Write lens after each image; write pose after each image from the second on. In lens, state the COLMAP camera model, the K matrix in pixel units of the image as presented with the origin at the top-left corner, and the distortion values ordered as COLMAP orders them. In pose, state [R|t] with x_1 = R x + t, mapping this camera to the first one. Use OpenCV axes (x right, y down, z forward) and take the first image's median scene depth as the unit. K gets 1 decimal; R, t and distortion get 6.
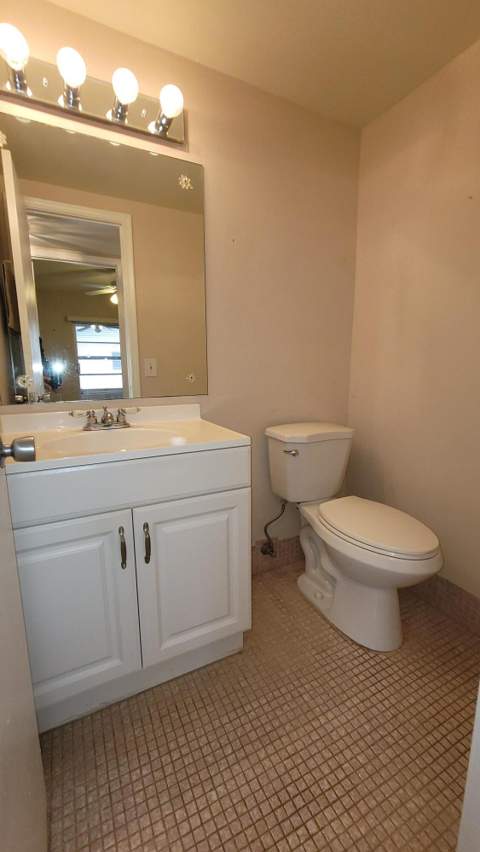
lens RADIAL K [[352.2, 0, 237.3], [0, 352.2, 431.8], [0, 0, 1]] dist [-0.000254, 0.000357]
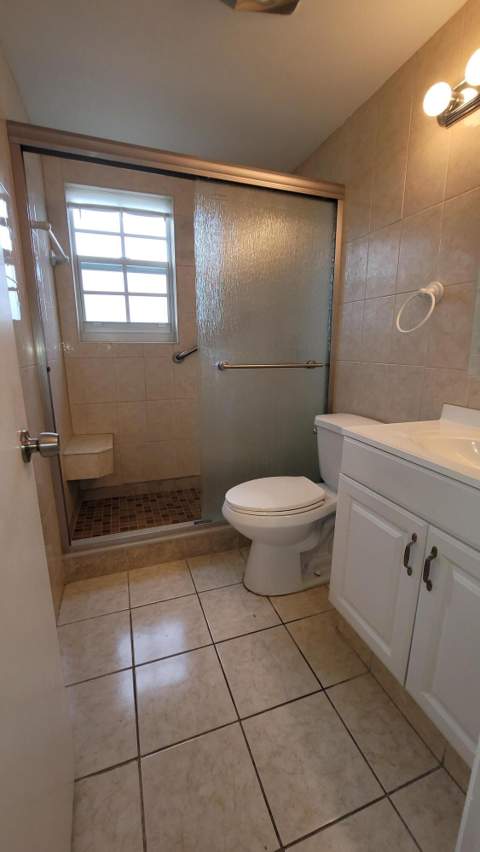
lens RADIAL K [[352.2, 0, 243.9], [0, 352.2, 426.5], [0, 0, 1]] dist [-0.000254, 0.000357]
pose [[-0.120018, 0.231254, -0.965462, 0.480449], [-0.198283, 0.947314, 0.251556, -0.129768], [0.972769, 0.221626, -0.067841, 0.441013]]
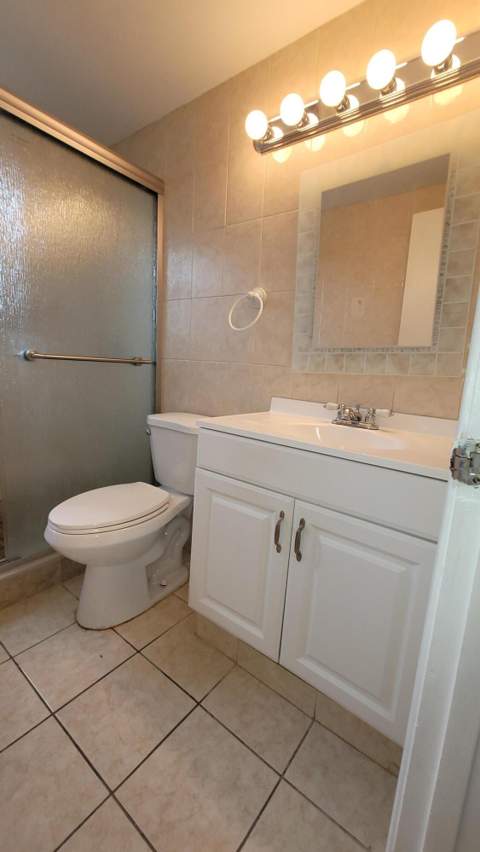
lens RADIAL K [[352.2, 0, 246.3], [0, 352.2, 423.5], [0, 0, 1]] dist [-0.000254, 0.000357]
pose [[0.435511, 0.185775, -0.880805, 0.389765], [-0.237386, 0.967539, 0.086694, -0.034478], [0.868319, 0.171334, 0.465475, 0.314209]]
